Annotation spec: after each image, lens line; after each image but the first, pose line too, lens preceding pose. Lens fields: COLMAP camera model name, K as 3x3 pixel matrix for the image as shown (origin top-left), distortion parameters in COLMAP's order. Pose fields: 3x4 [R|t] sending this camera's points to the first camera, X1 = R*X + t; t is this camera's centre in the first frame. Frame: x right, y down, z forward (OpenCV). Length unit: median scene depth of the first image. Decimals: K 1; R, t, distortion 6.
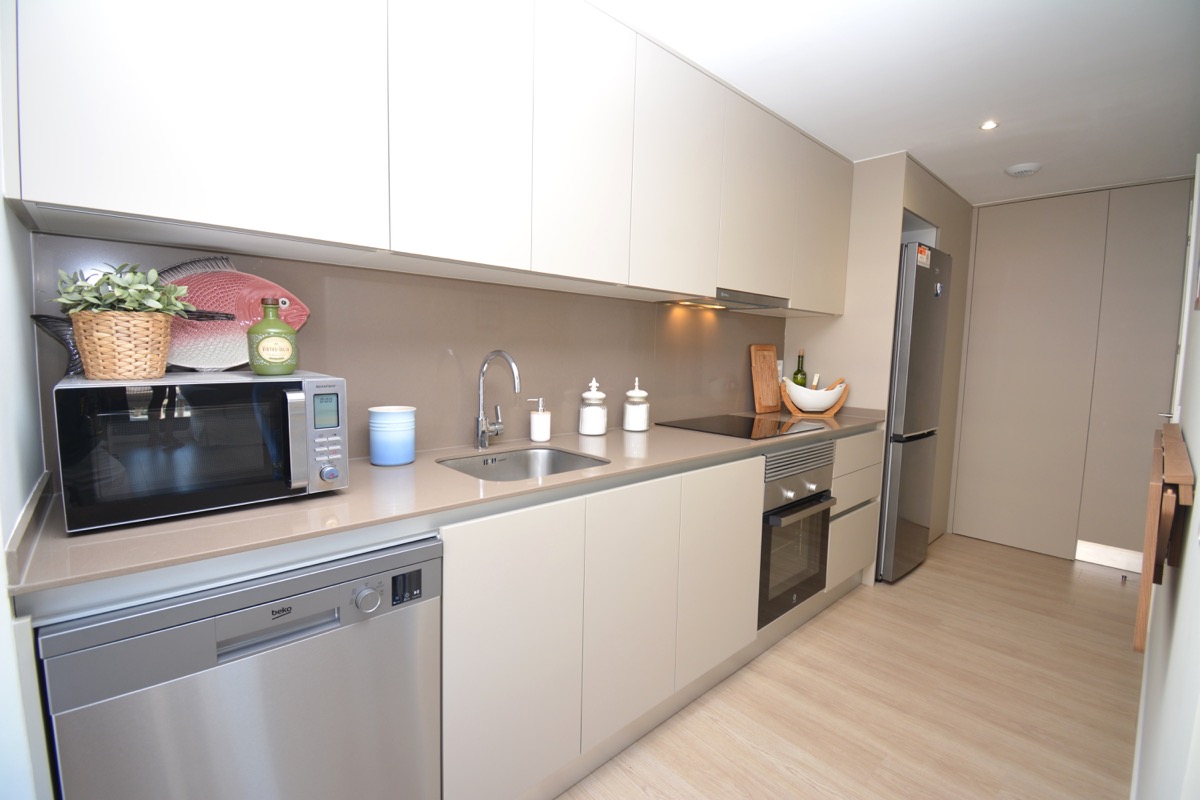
lens RADIAL K [[532.6, 0, 600.0], [0, 532.6, 400.0], [0, 0, 1]] dist [-0.009855, -0.013133]
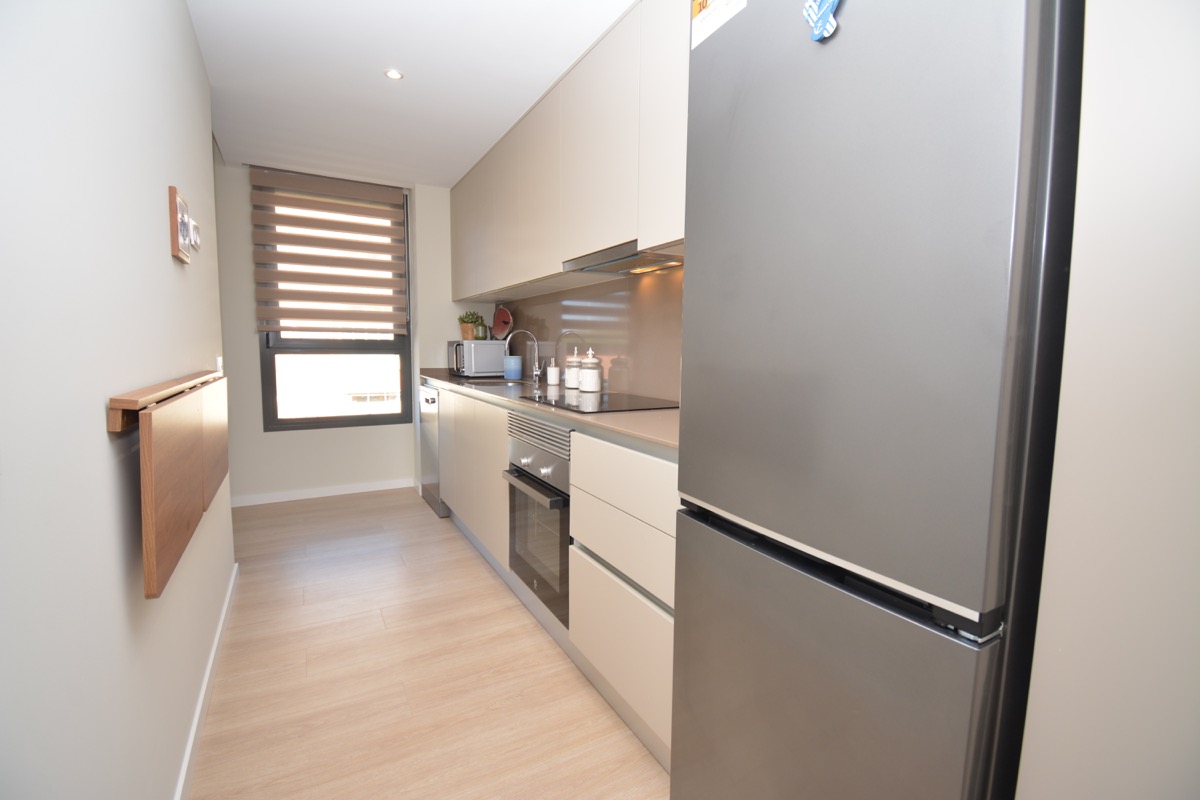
lens RADIAL K [[523.5, 0, 599.6], [0, 523.5, 397.8], [0, 0, 1]] dist [0.021345, -0.026991]
pose [[-0.214795, 0.082494, -0.973169, 1.277634], [-0.088090, 0.990729, 0.103426, -0.055223], [0.972678, 0.107942, -0.205537, 1.334043]]
